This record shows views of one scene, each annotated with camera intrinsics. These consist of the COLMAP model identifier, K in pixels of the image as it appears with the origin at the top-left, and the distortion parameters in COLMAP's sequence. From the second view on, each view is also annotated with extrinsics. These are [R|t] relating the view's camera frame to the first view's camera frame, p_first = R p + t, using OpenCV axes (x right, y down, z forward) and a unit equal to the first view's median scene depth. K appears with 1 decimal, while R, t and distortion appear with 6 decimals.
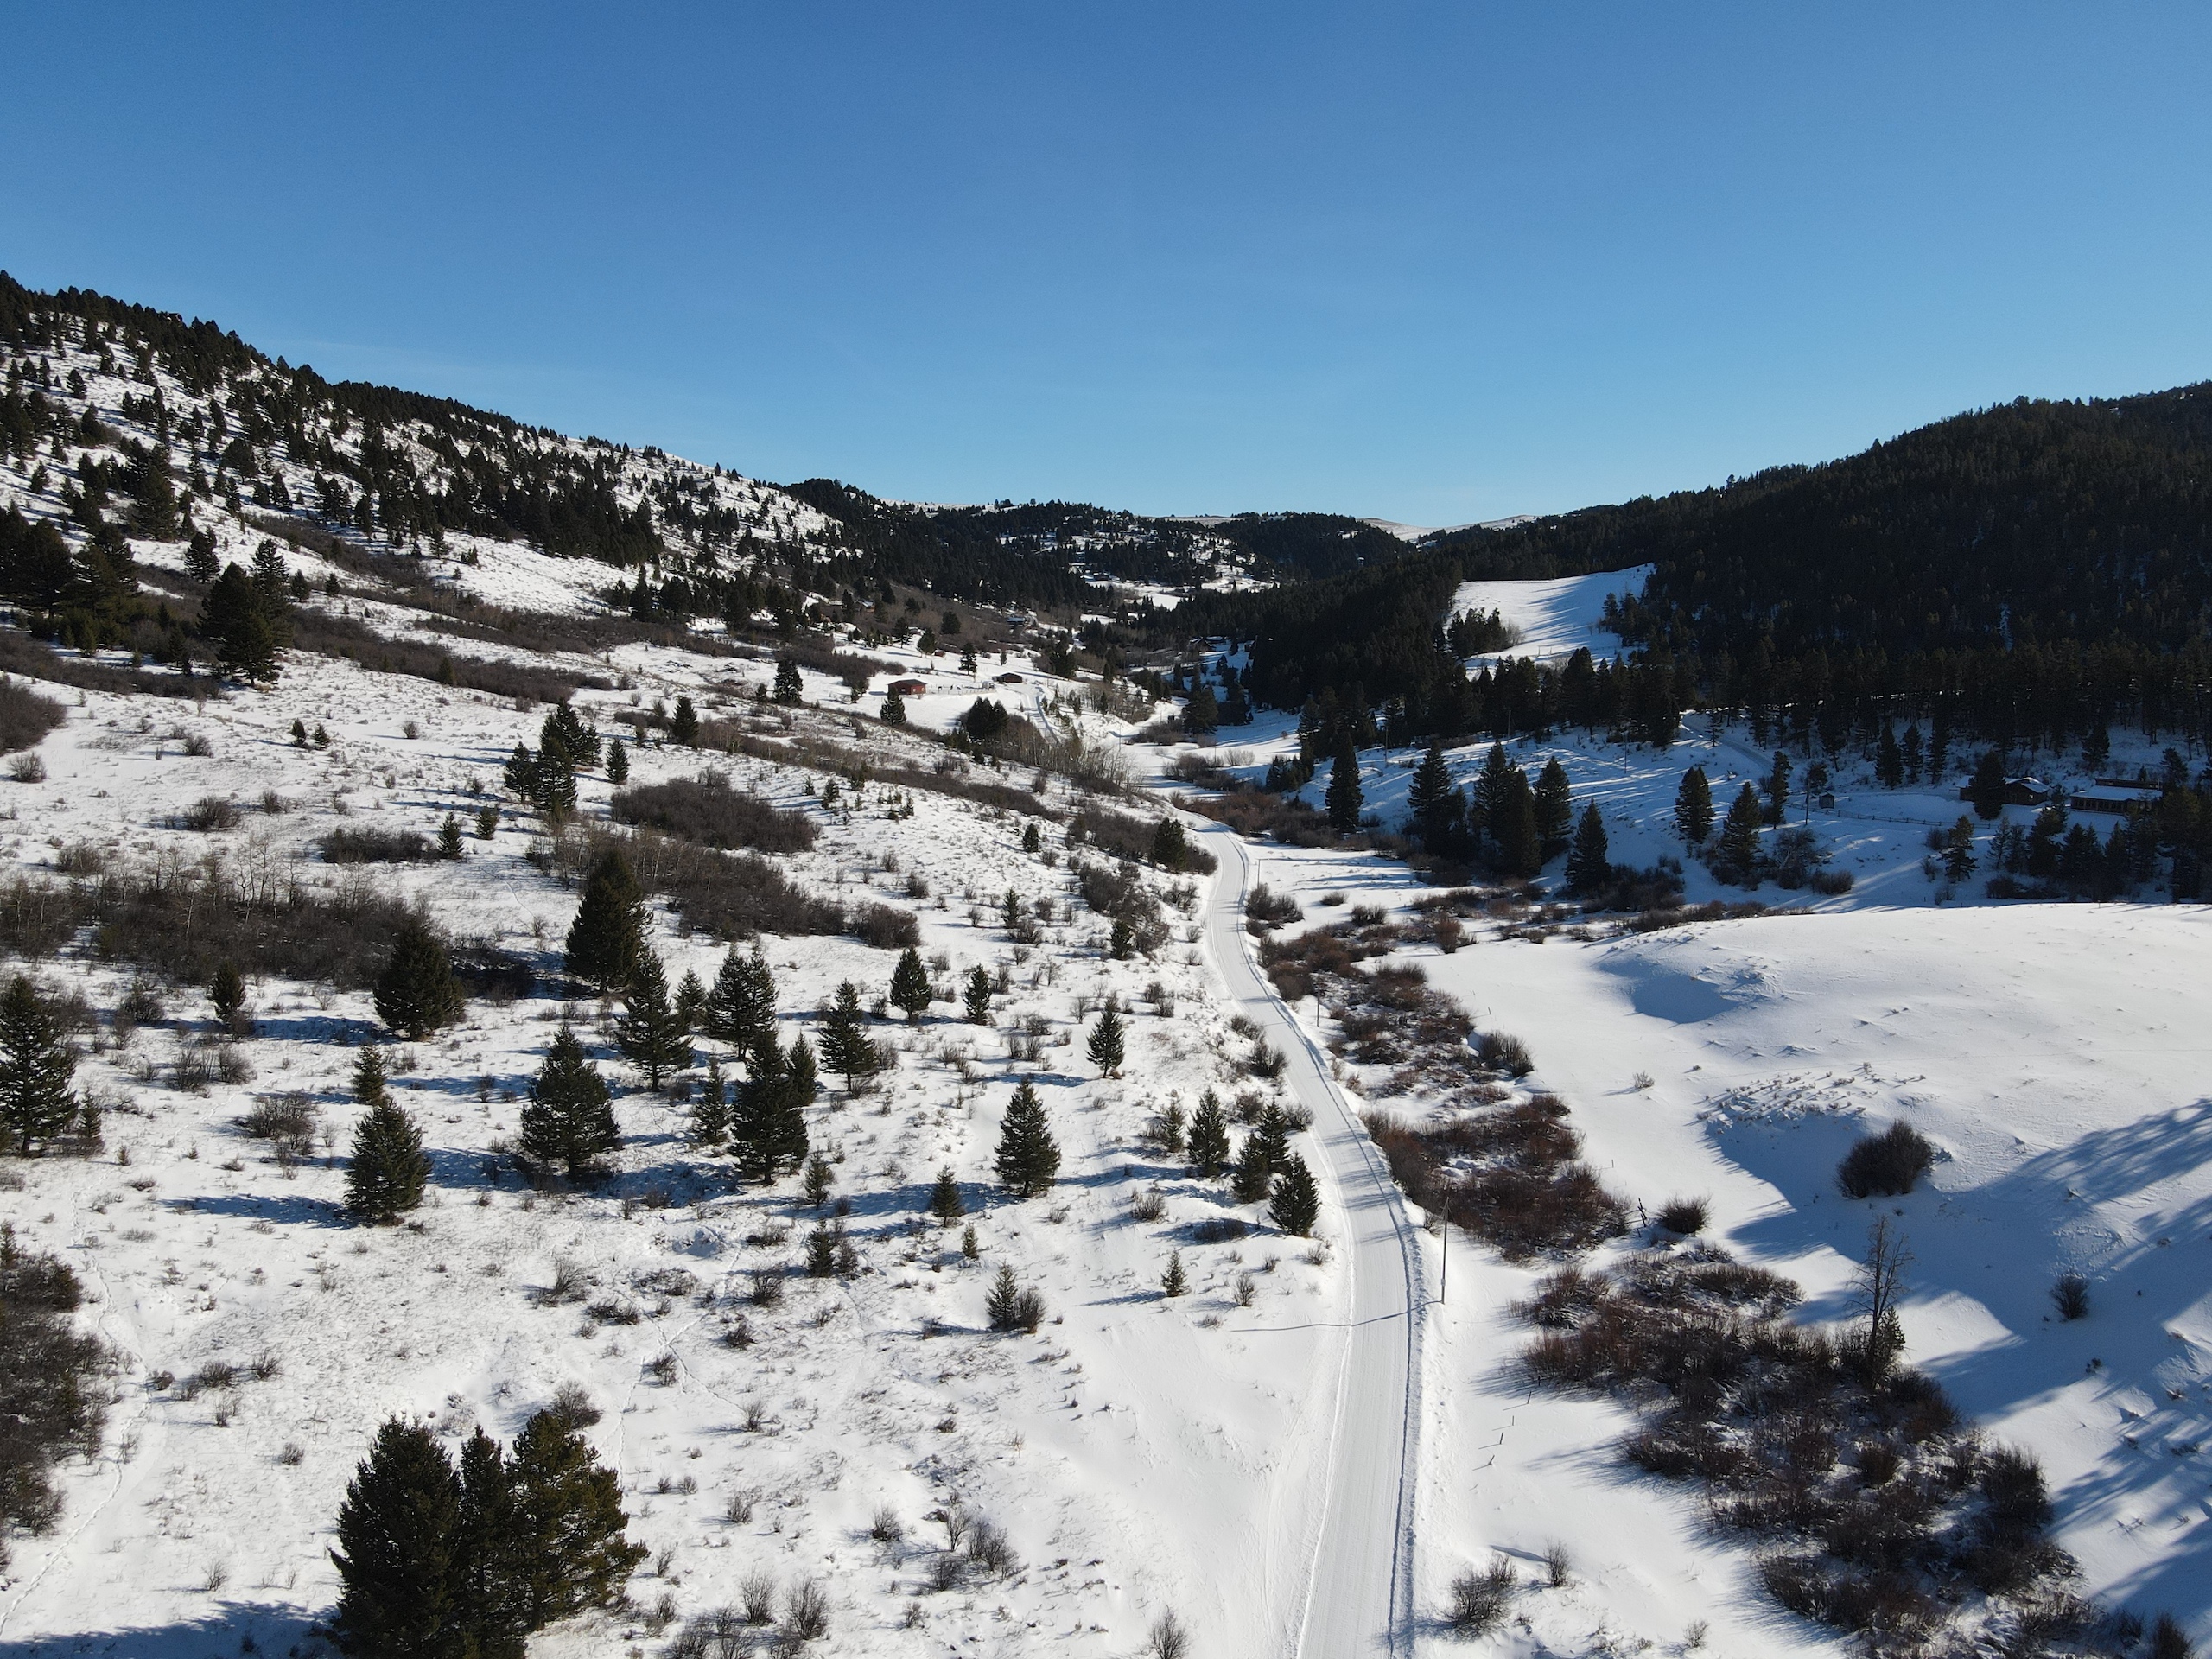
lens RADIAL K [[1566.2, 0, 1106.0], [0, 1566.2, 829.5], [0, 0, 1]] dist [0.042012, 0.000759]
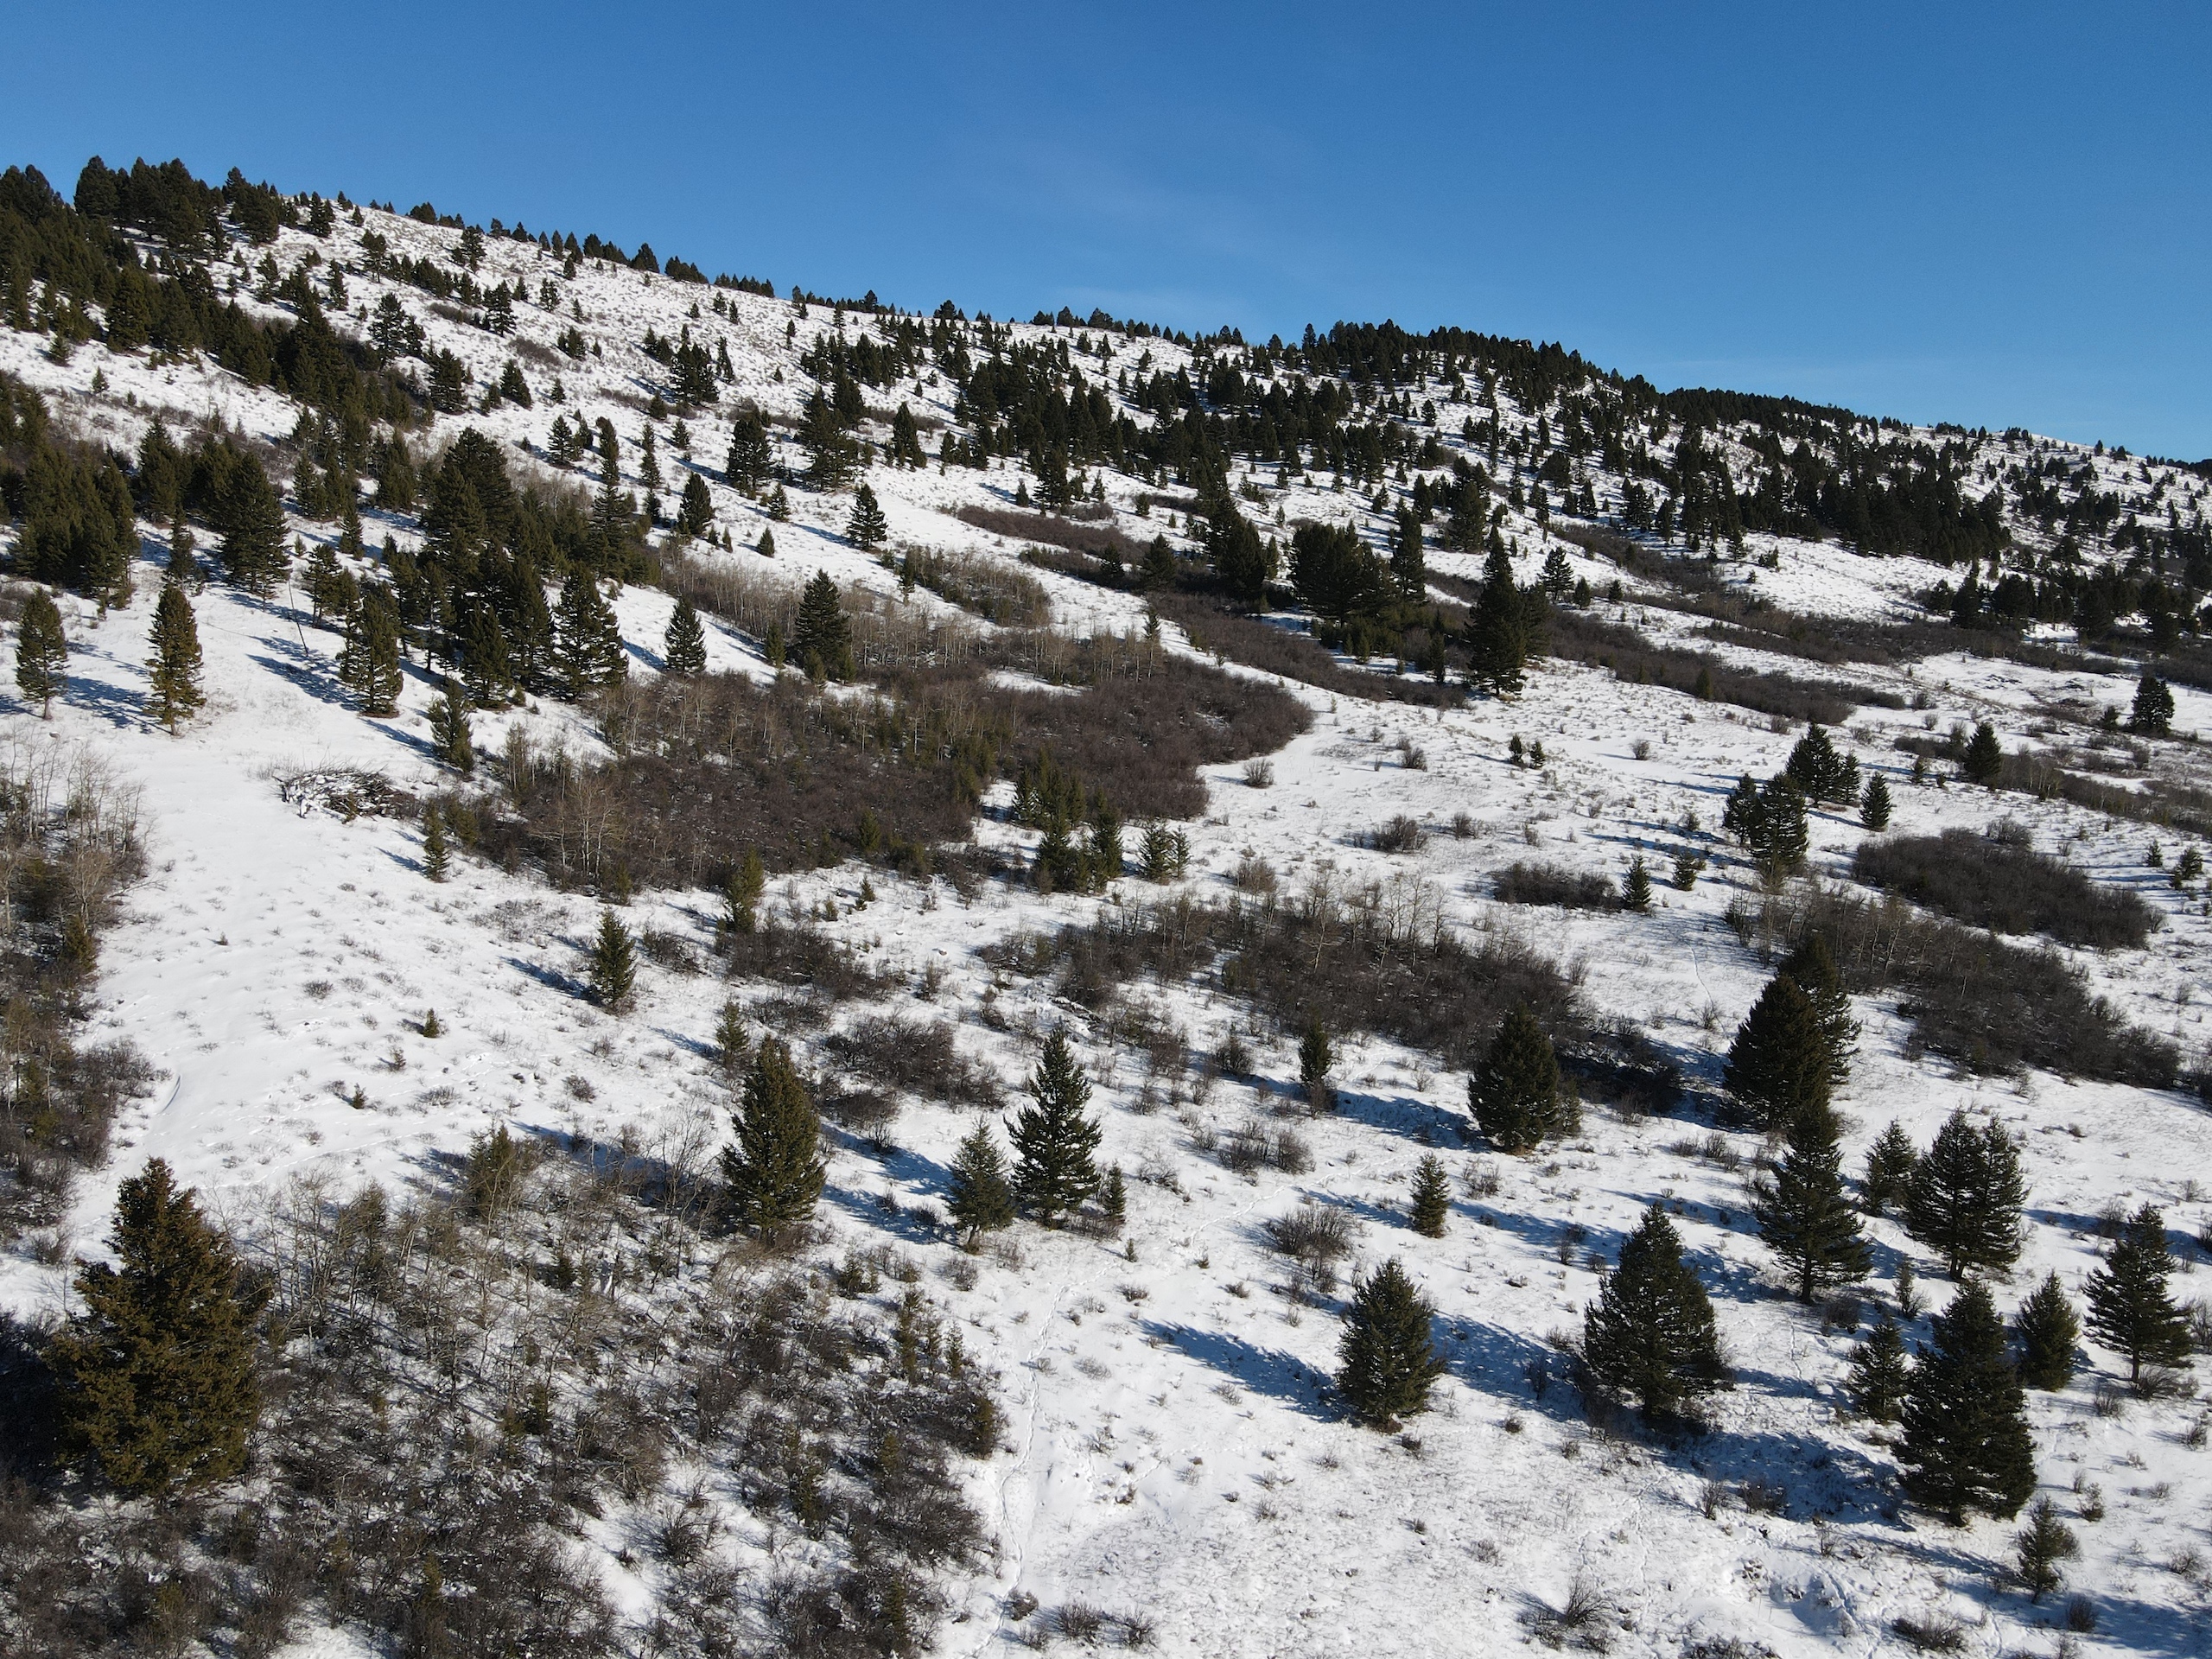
lens RADIAL K [[1604.0, 0, 1106.0], [0, 1604.0, 829.5], [0, 0, 1]] dist [0.007442, 0.010352]
pose [[0.709980, 0.090762, -0.698349, -0.015603], [-0.095044, 0.994936, 0.032682, -0.020930], [0.697779, 0.043171, 0.715011, 0.151067]]
